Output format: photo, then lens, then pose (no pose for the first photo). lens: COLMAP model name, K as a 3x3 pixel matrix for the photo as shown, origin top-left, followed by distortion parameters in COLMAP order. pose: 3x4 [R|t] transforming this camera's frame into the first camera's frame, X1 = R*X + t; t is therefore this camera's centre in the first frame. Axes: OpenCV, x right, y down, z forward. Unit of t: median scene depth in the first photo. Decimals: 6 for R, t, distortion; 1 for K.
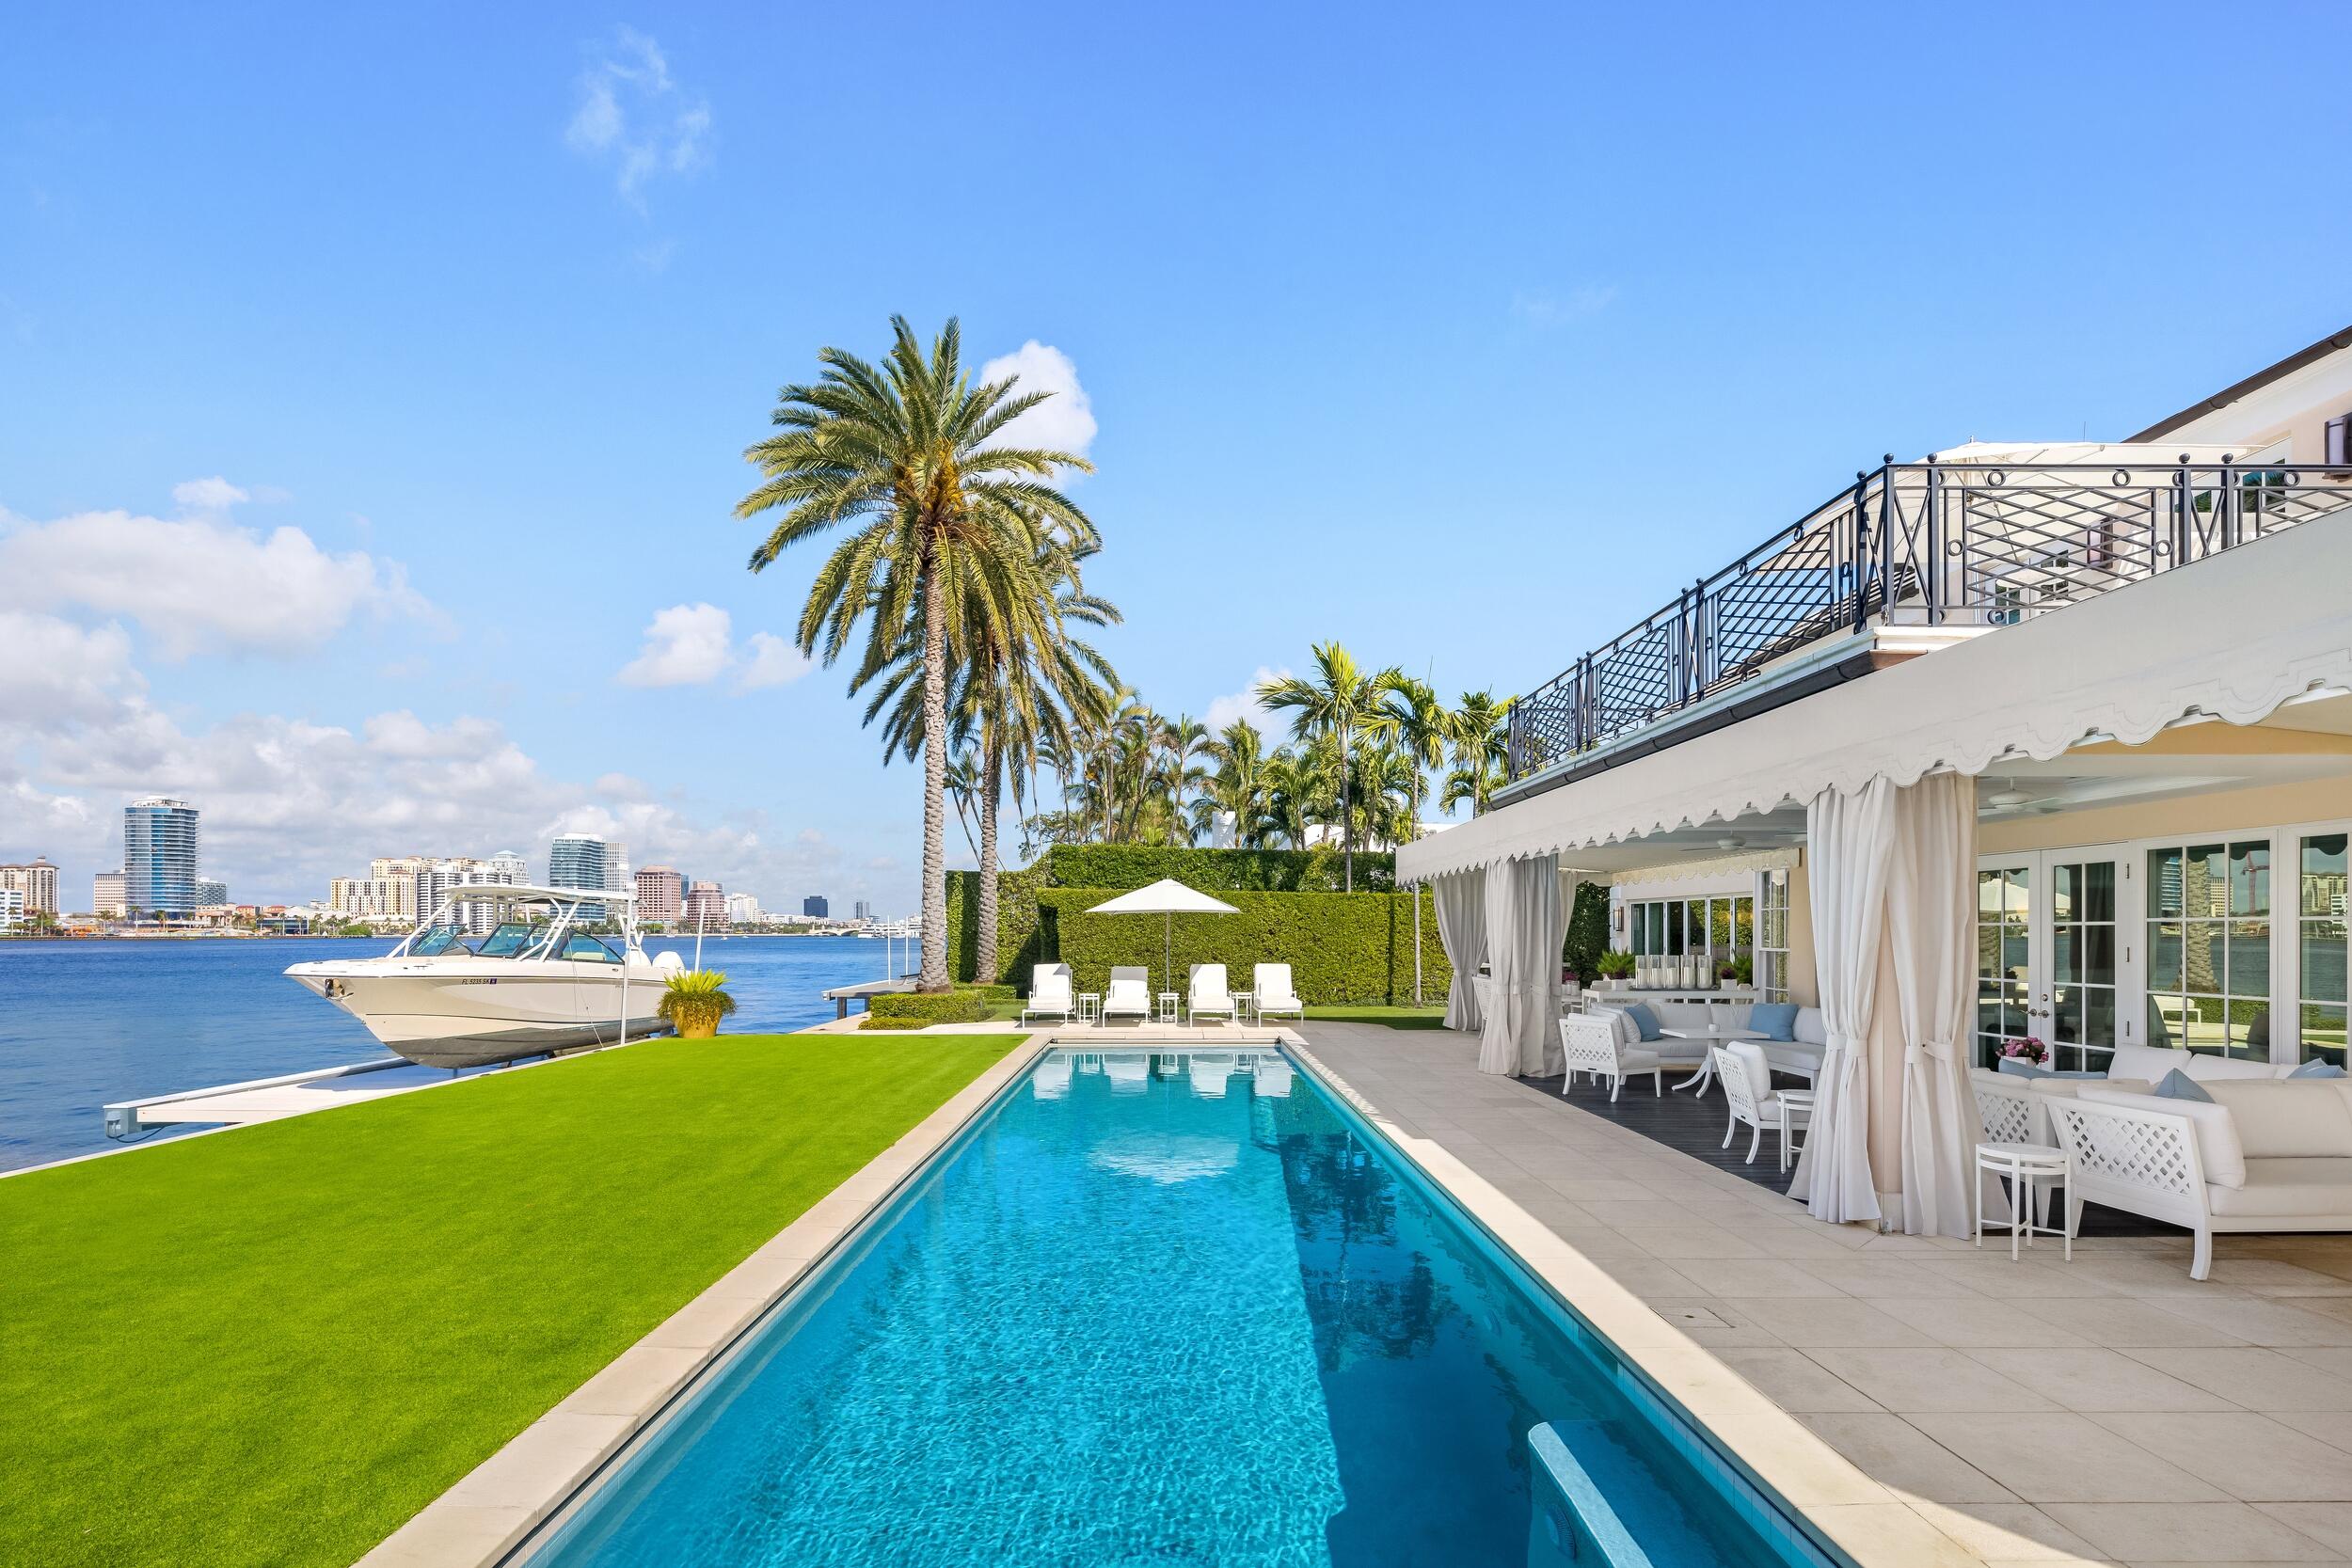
lens RADIAL K [[1146.0, 0, 1172.9], [0, 1146.0, 945.2], [0, 0, 1]] dist [-0.001955, -0.001617]
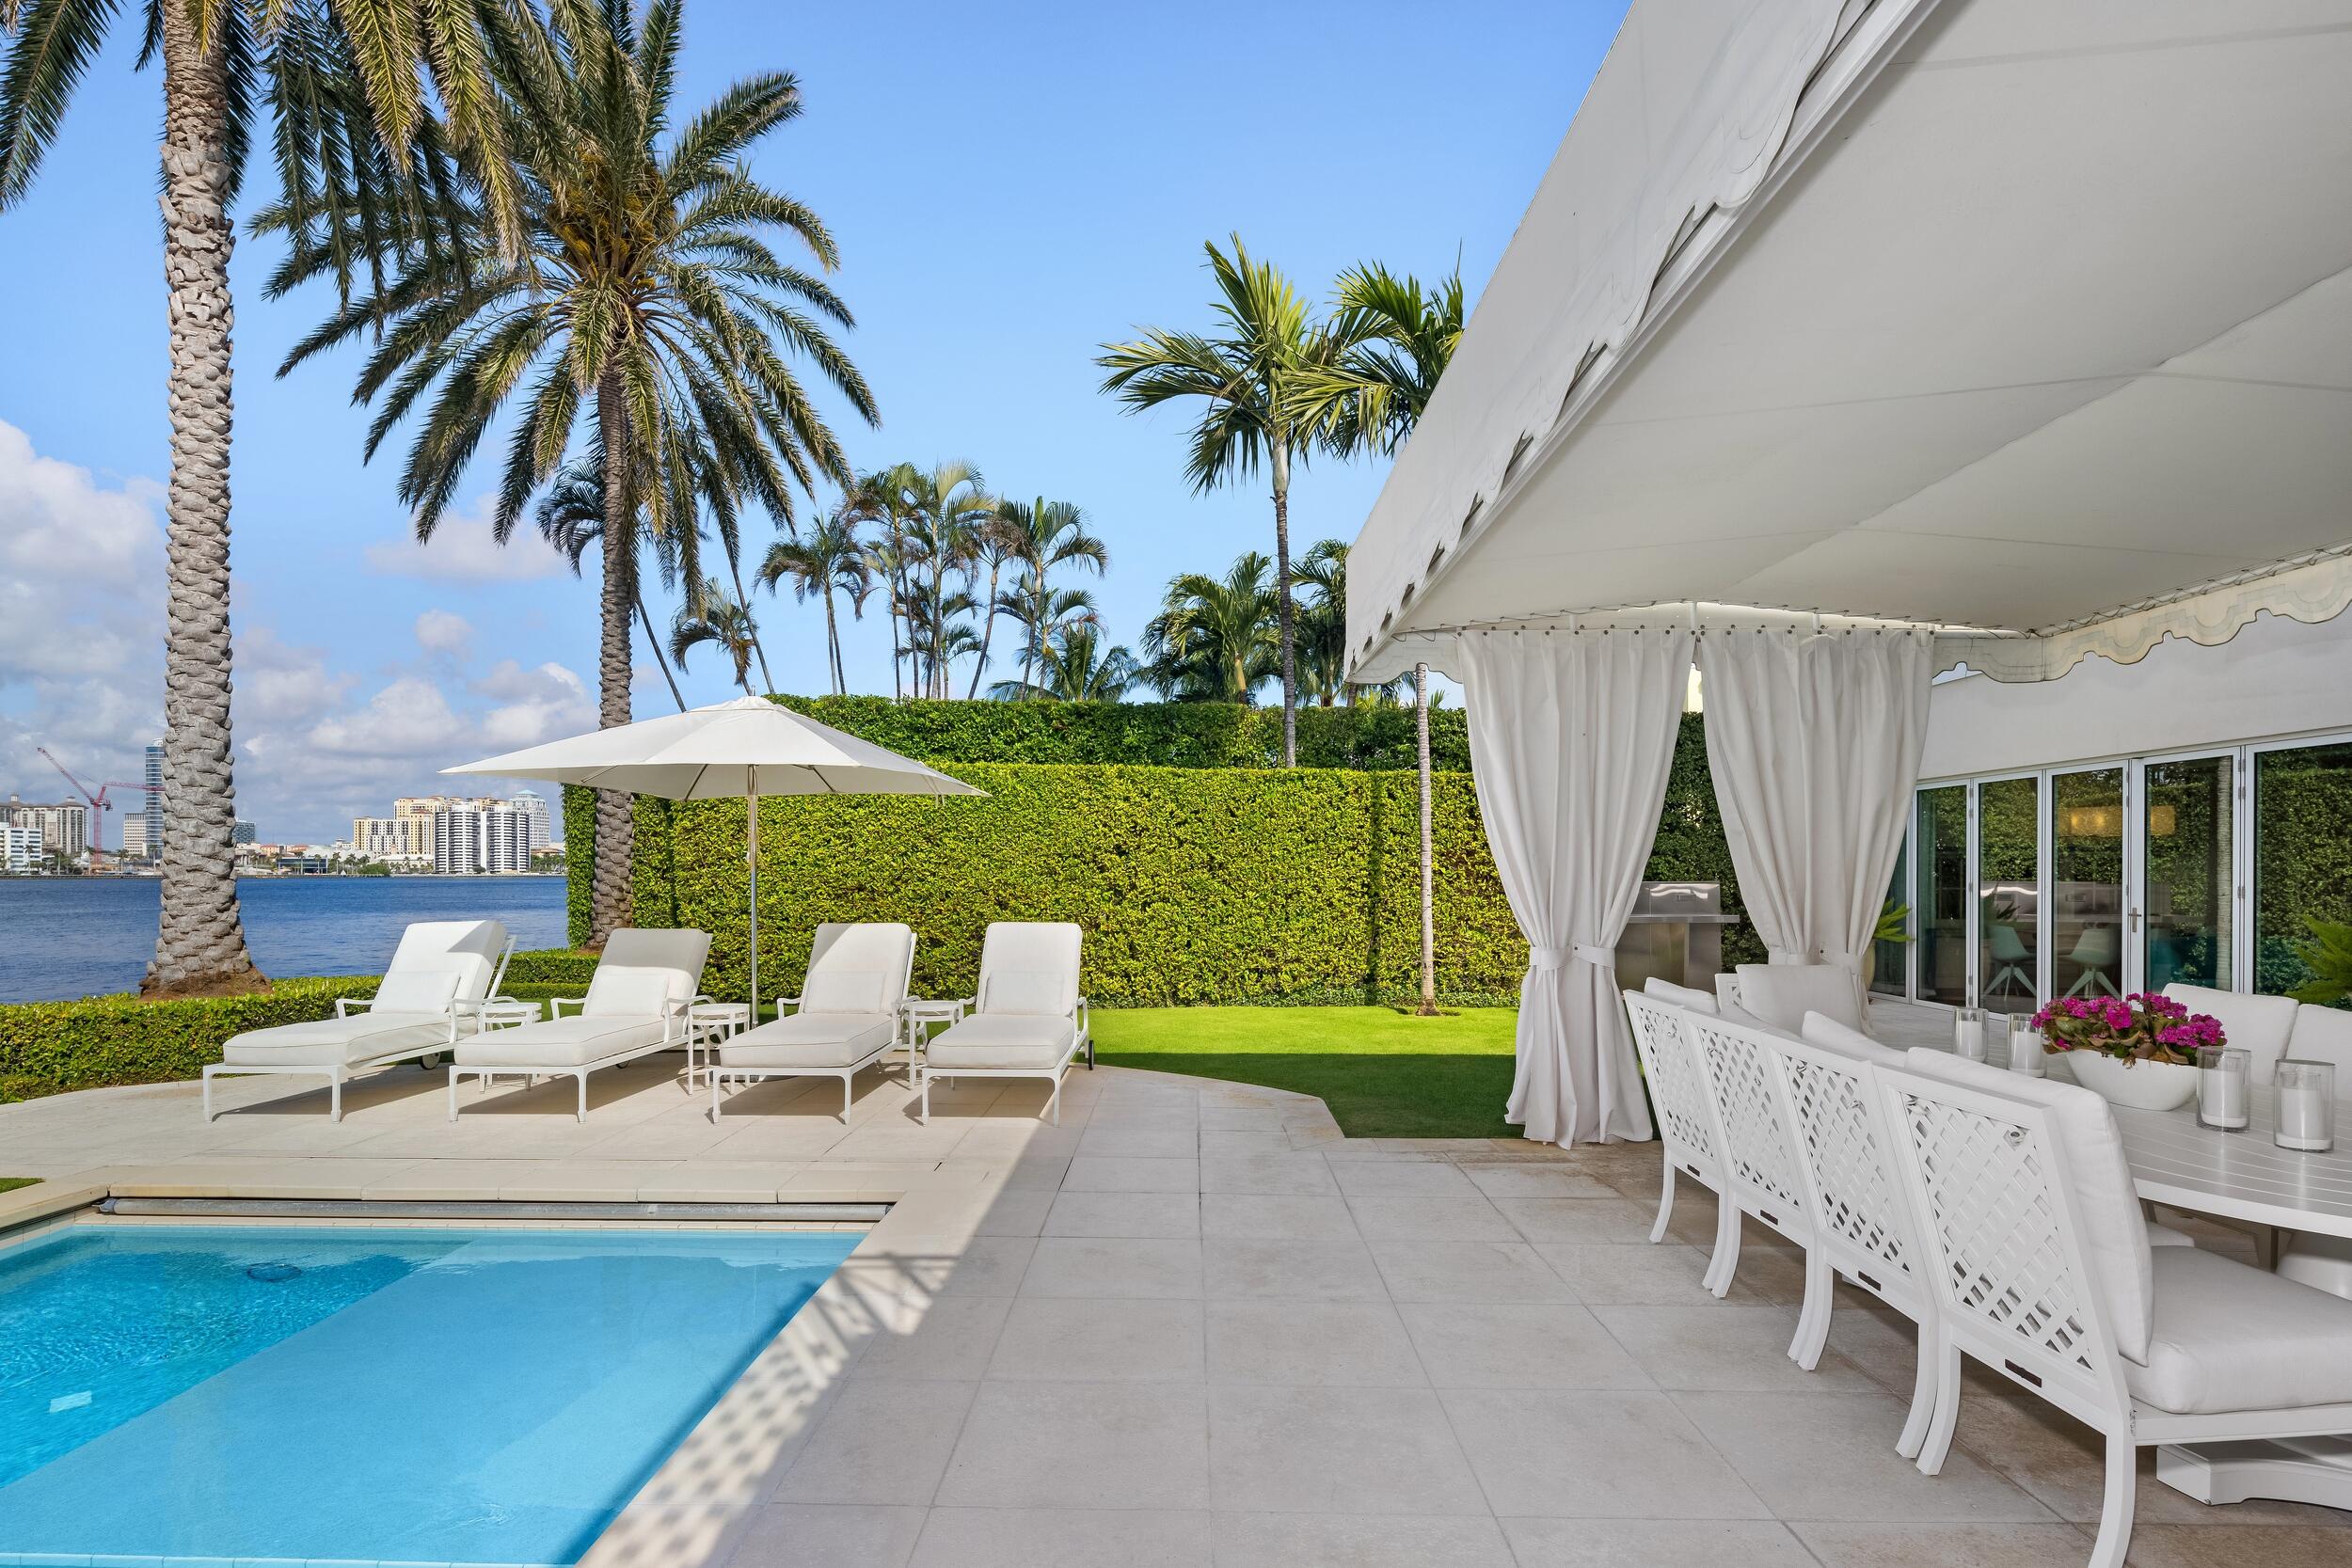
lens RADIAL K [[1146.0, 0, 1192.7], [0, 1146.0, 880.2], [0, 0, 1]] dist [-0.001955, -0.001617]
pose [[0.999996, 0.002468, -0.001560, 0.150784], [-0.002476, 0.999982, -0.005478, 0.004760], [0.001546, 0.005482, 0.999984, 0.678444]]
